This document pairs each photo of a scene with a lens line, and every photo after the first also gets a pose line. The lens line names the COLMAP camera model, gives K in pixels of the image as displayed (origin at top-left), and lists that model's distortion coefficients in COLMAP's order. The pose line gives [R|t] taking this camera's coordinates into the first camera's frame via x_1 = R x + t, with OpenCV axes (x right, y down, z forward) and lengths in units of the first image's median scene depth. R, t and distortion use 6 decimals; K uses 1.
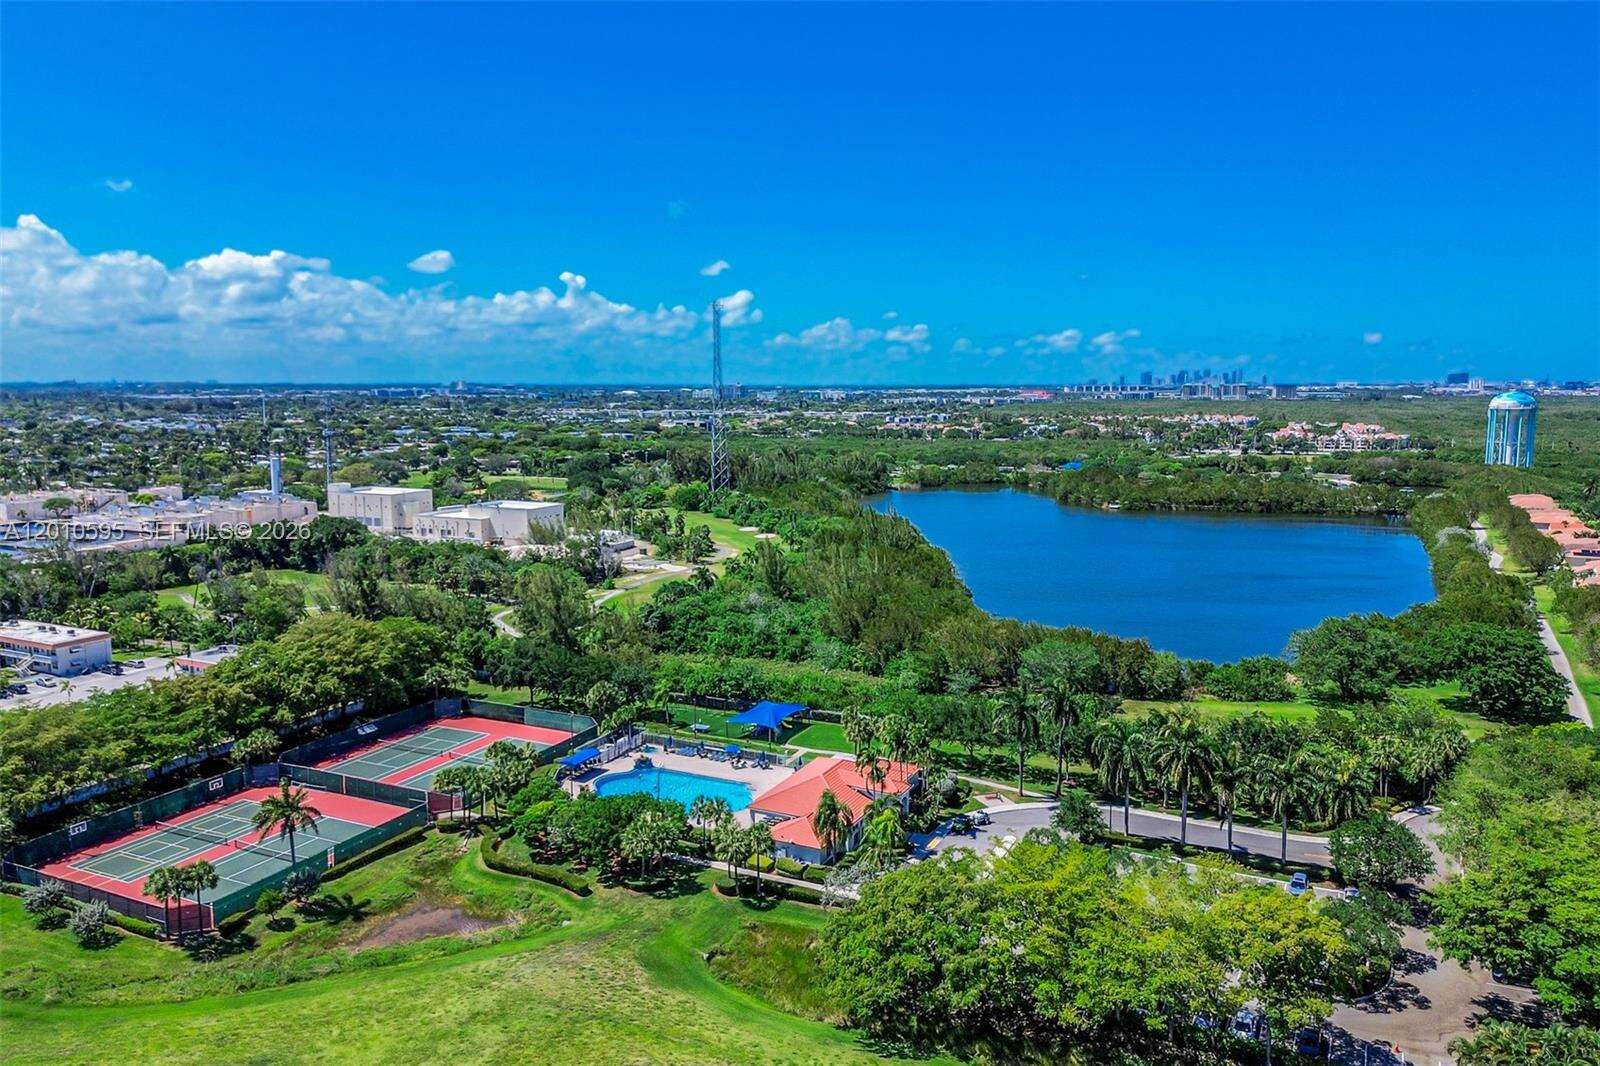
lens RADIAL K [[1166.3, 0, 793.7], [0, 1166.3, 530.6], [0, 0, 1]] dist [0.055433, -0.046003]
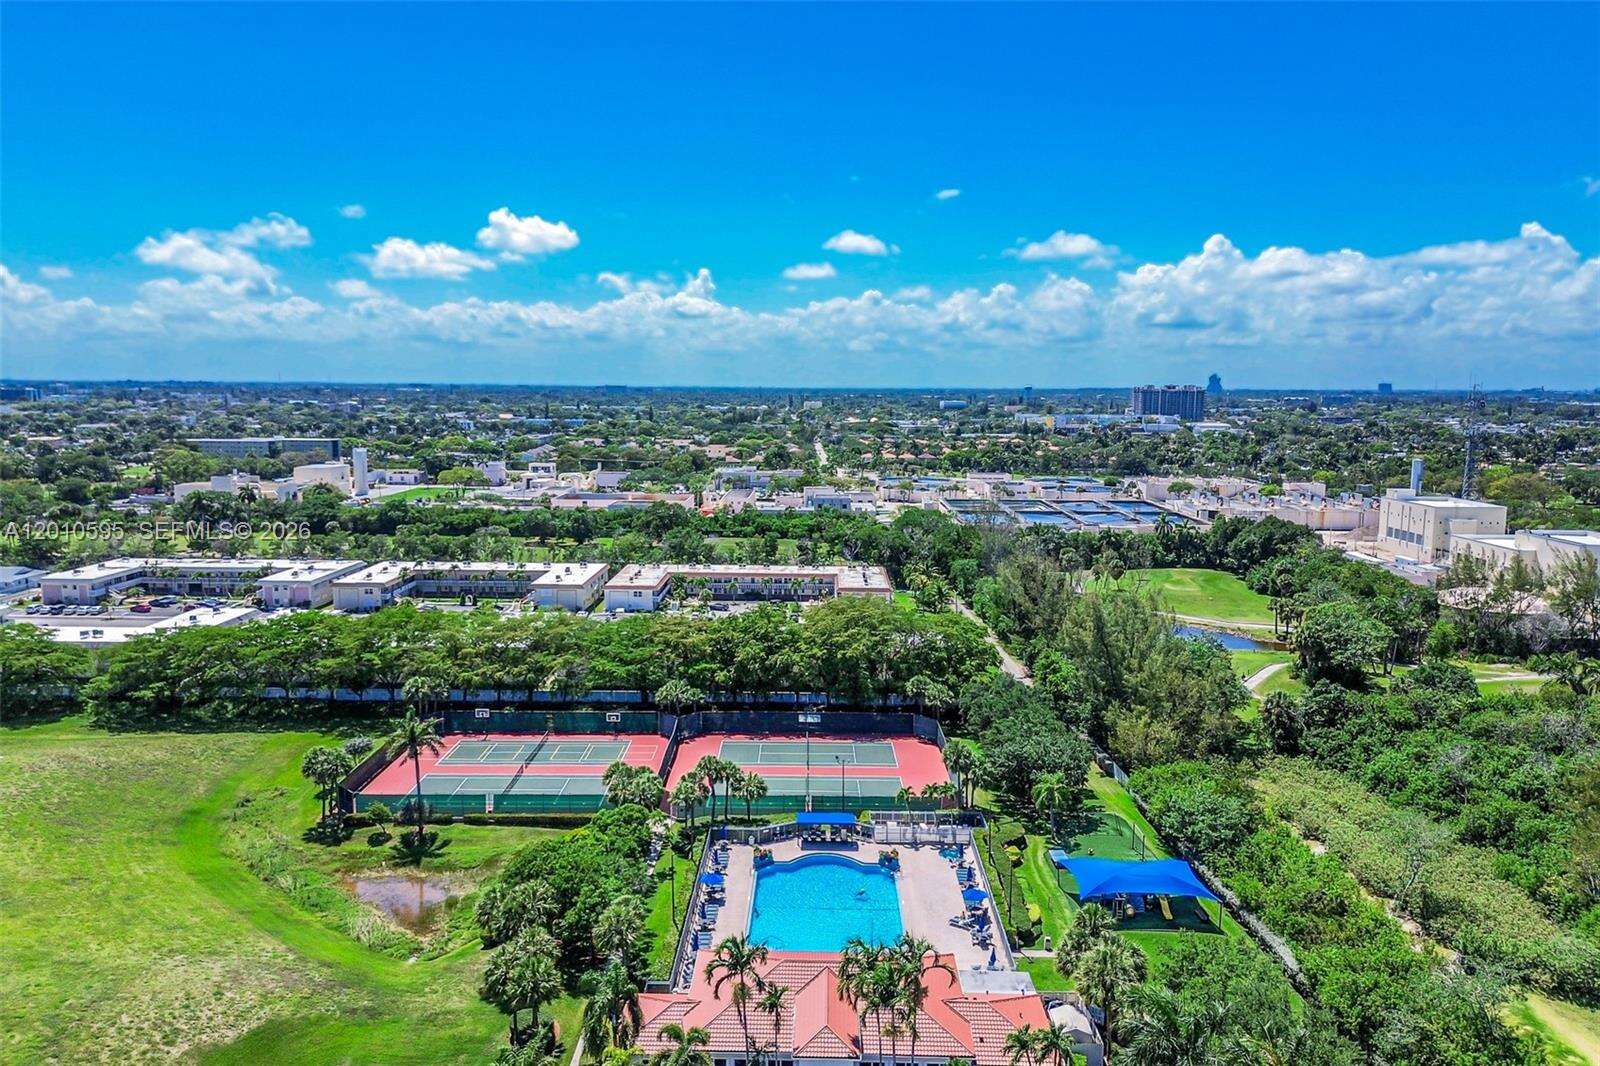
lens RADIAL K [[1166.3, 0, 797.5], [0, 1166.3, 536.3], [0, 0, 1]] dist [0.055433, -0.046003]
pose [[0.434371, 0.124763, -0.892051, 0.424198], [-0.127158, 0.988936, 0.076395, -0.038477], [0.891713, 0.080247, 0.445430, 0.581340]]
